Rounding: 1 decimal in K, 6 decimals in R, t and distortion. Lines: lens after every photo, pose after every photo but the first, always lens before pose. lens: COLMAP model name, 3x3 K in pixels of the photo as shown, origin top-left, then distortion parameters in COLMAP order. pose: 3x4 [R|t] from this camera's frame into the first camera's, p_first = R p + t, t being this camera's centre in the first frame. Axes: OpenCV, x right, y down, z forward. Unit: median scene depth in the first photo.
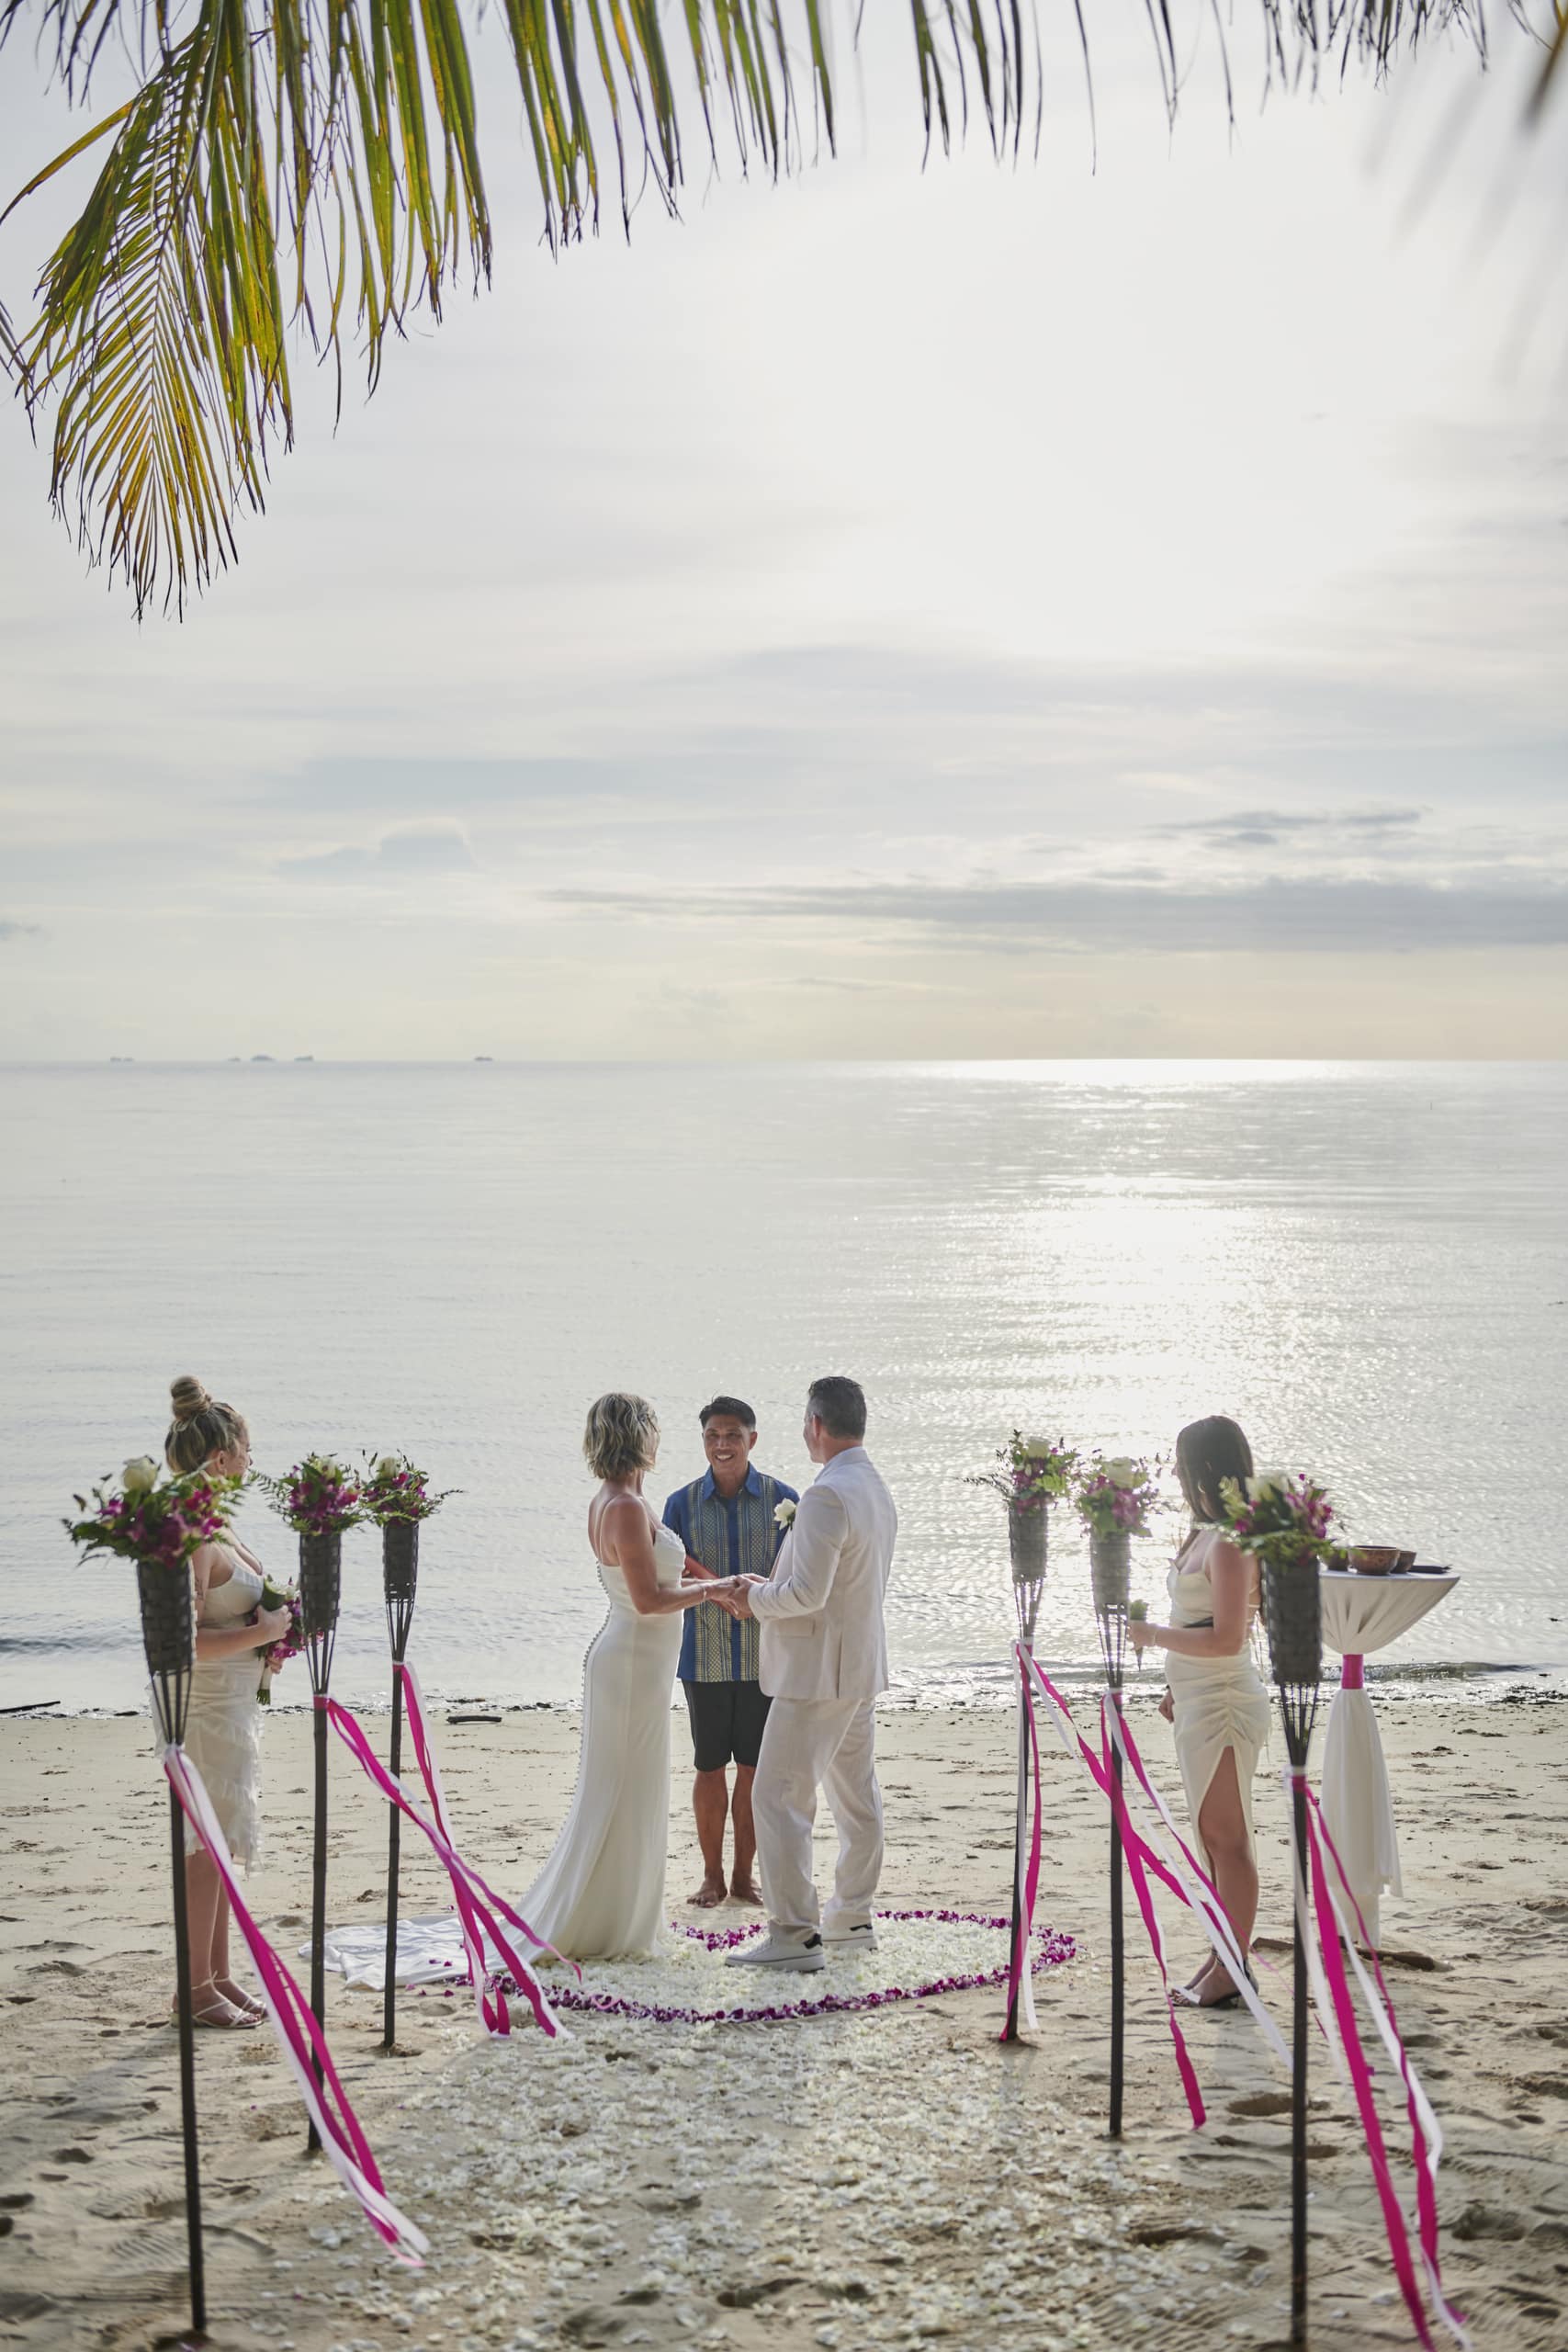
lens RADIAL K [[3059.3, 0, 795.8], [0, 3059.3, 1154.1], [0, 0, 1]] dist [-0.011029, 0.000000]
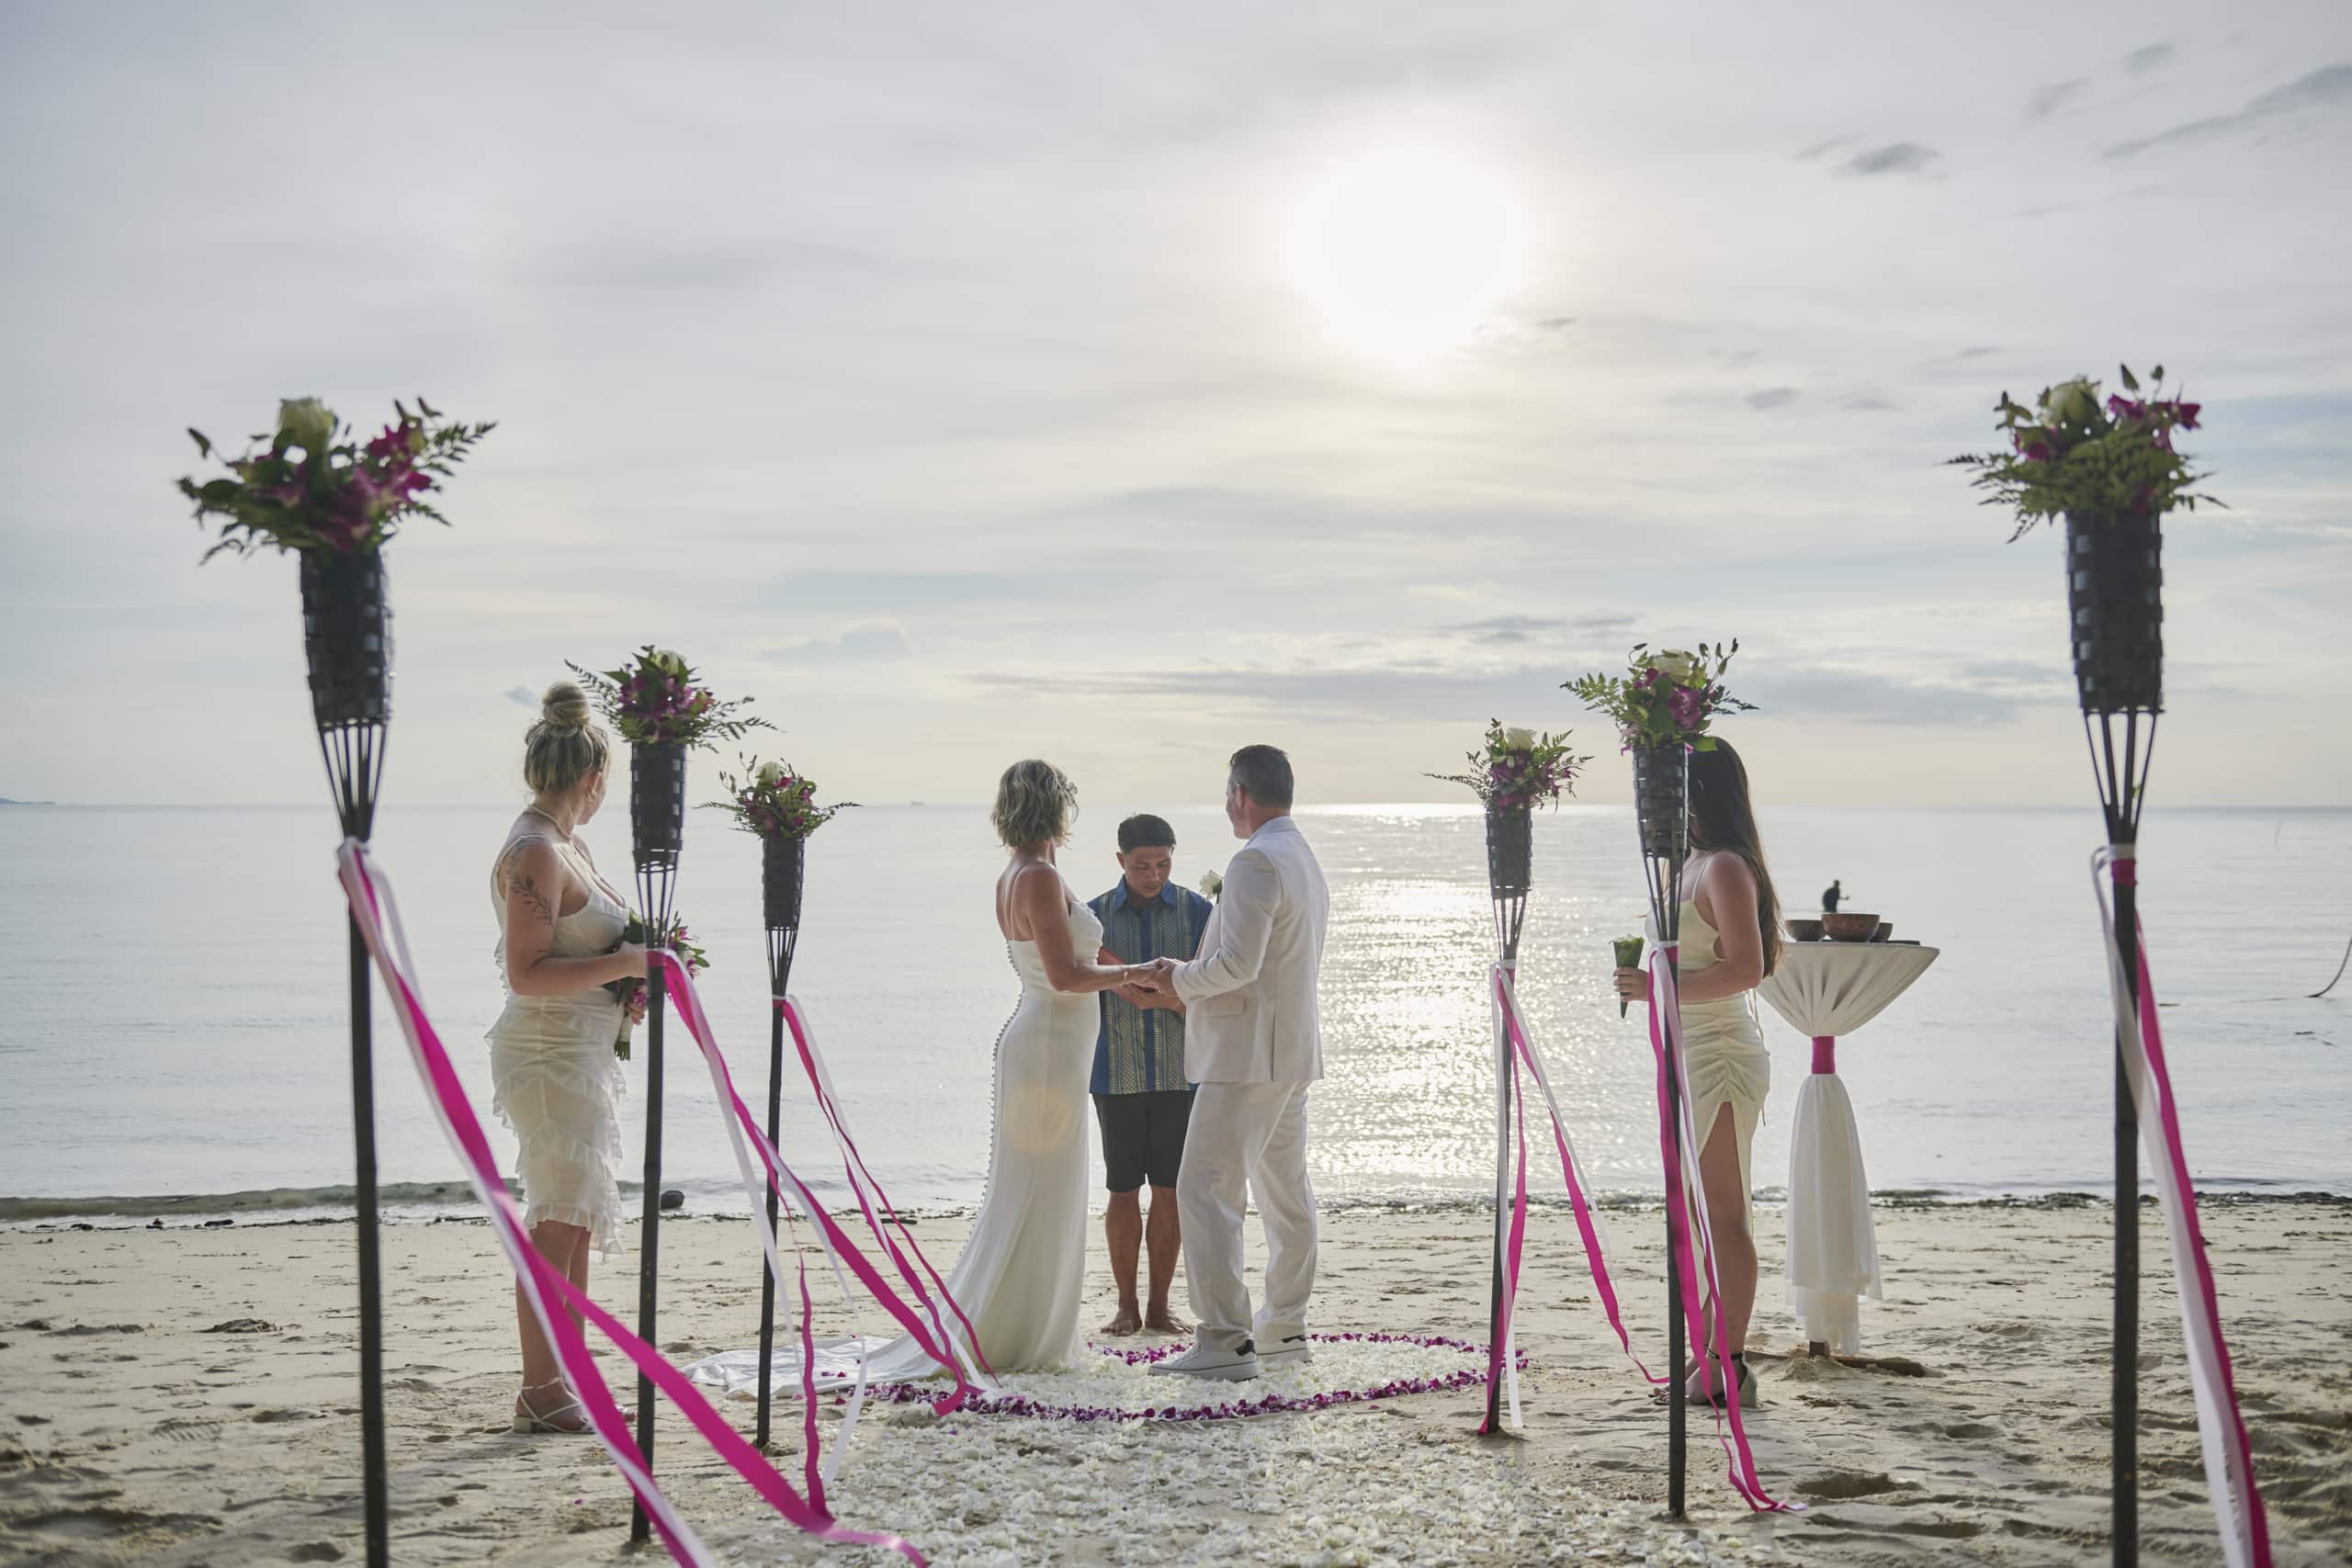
lens RADIAL K [[2299.4, 0, 1212.9], [0, 2299.4, 790.2], [0, 0, 1]] dist [0.007785, 0.000000]
pose [[0.999689, 0.000847, 0.024923, -0.024303], [0.000332, 0.998882, -0.047267, 0.141902], [-0.024935, 0.047260, 0.998571, 0.353412]]
